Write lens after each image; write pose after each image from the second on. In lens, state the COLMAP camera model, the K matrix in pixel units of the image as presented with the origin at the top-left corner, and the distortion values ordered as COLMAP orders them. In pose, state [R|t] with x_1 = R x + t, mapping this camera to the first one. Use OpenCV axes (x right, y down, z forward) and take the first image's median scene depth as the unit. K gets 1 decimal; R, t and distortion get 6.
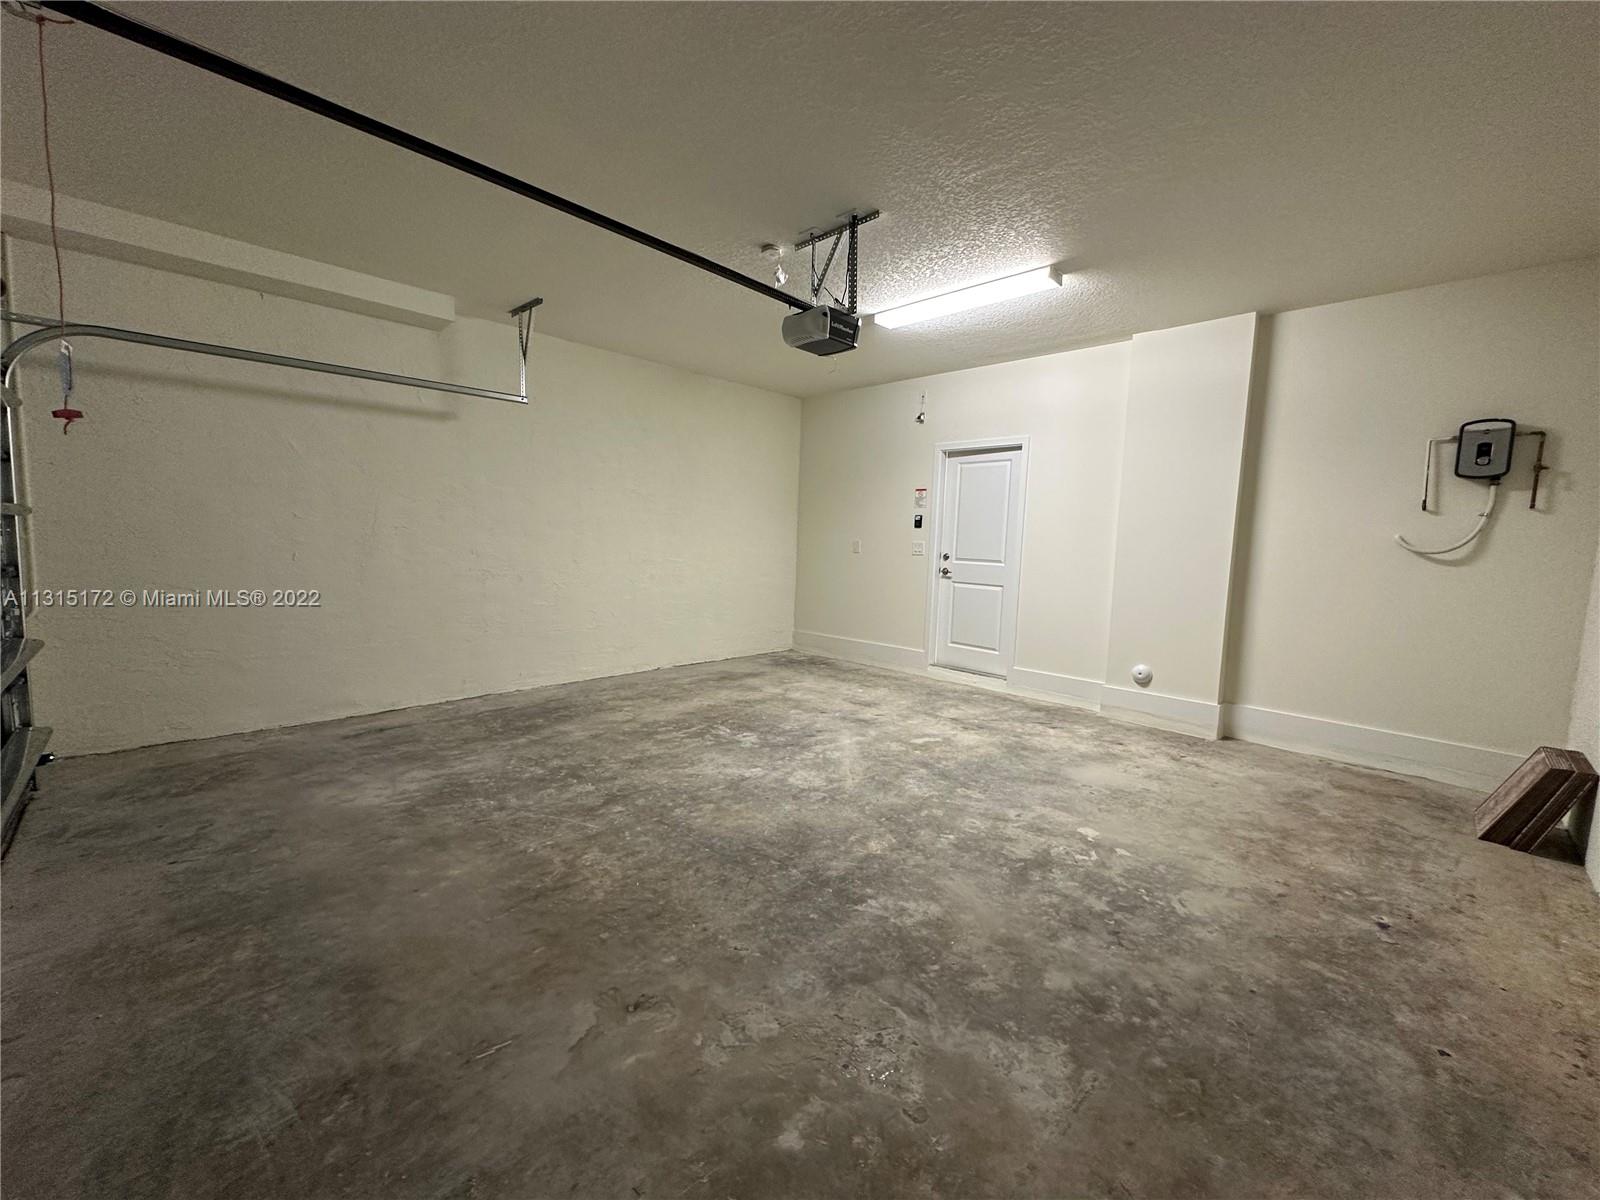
lens RADIAL K [[642.4, 0, 800.7], [0, 642.4, 599.6], [0, 0, 1]] dist [-0.002854, 0.000837]
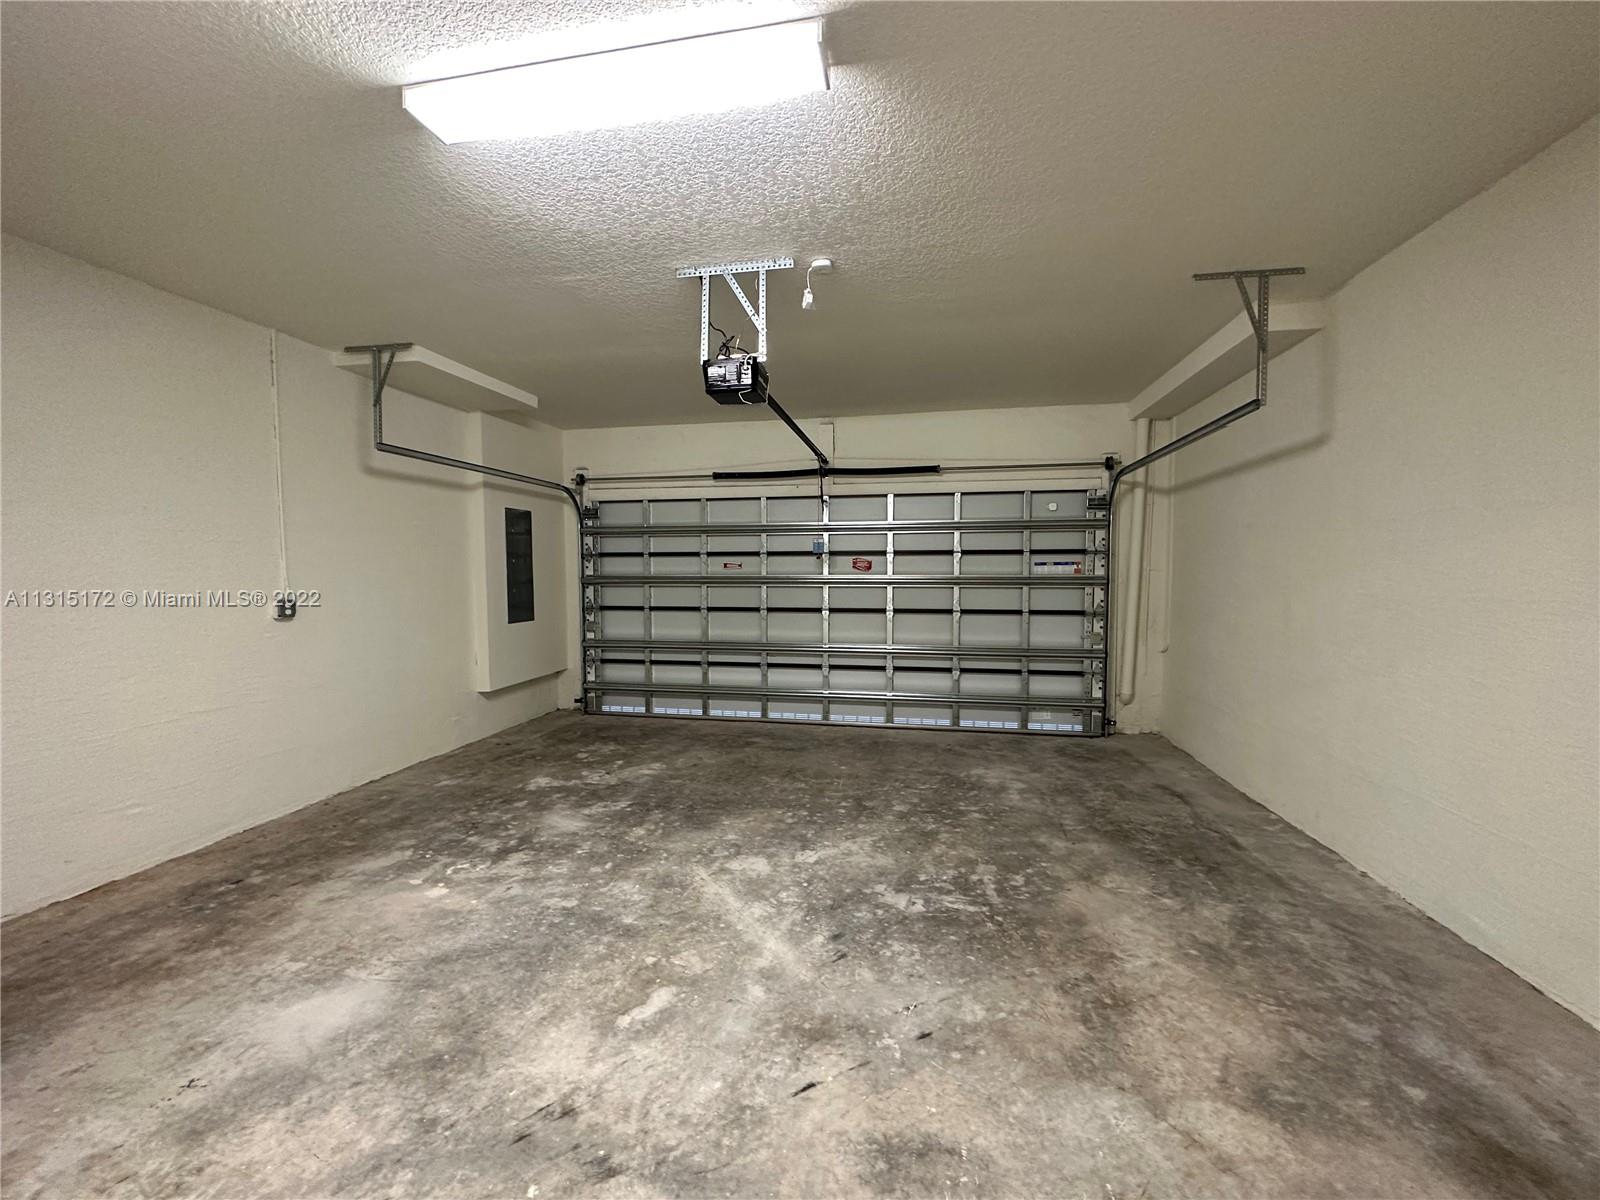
lens RADIAL K [[642.4, 0, 799.6], [0, 642.4, 604.5], [0, 0, 1]] dist [-0.002854, 0.000837]
pose [[-0.826955, 0.004654, -0.562249, 0.448459], [-0.075135, 0.990083, 0.118704, -0.190253], [0.557225, 0.140408, -0.818404, 1.701241]]
